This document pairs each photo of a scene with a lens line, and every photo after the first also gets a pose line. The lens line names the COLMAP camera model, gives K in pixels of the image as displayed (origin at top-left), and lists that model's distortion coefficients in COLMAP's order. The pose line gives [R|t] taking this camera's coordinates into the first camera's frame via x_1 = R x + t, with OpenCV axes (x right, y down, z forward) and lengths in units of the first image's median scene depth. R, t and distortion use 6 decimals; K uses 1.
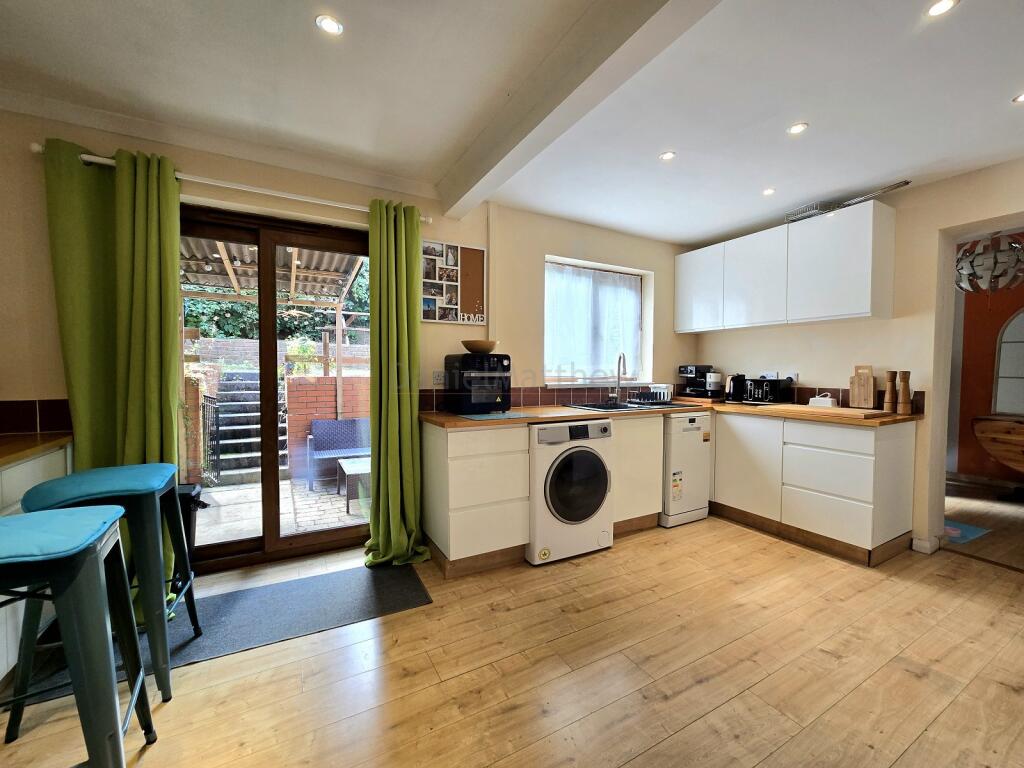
lens RADIAL K [[415.0, 0, 513.2], [0, 415.0, 385.3], [0, 0, 1]] dist [-0.001771, 0.000049]
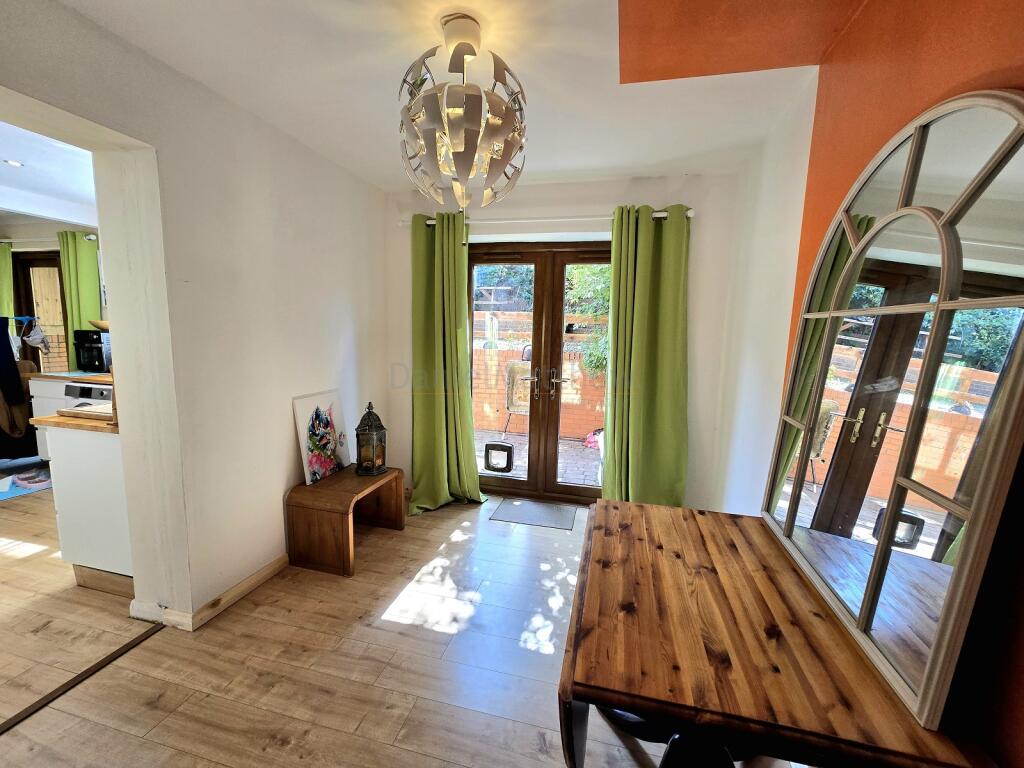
lens RADIAL K [[421.7, 0, 517.6], [0, 421.7, 379.8], [0, 0, 1]] dist [-0.002835, -0.000389]
pose [[0.729422, 0.092005, -0.677848, 1.865493], [-0.046718, 0.995300, 0.084821, -0.093584], [0.682466, -0.030203, 0.730293, 0.891463]]
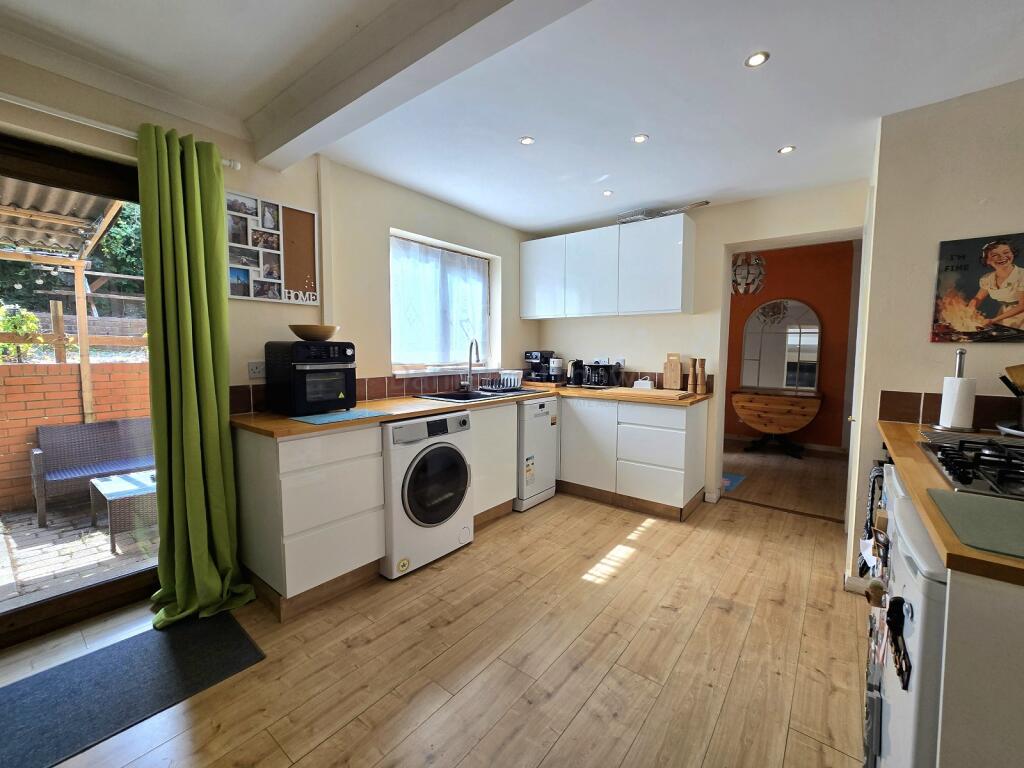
lens RADIAL K [[421.7, 0, 517.6], [0, 421.7, 379.8], [0, 0, 1]] dist [-0.002835, -0.000389]
pose [[0.917478, -0.028816, 0.396741, -0.045605], [0.013423, 0.999047, 0.041522, -0.028433], [-0.397559, -0.032770, 0.916991, 0.068825]]
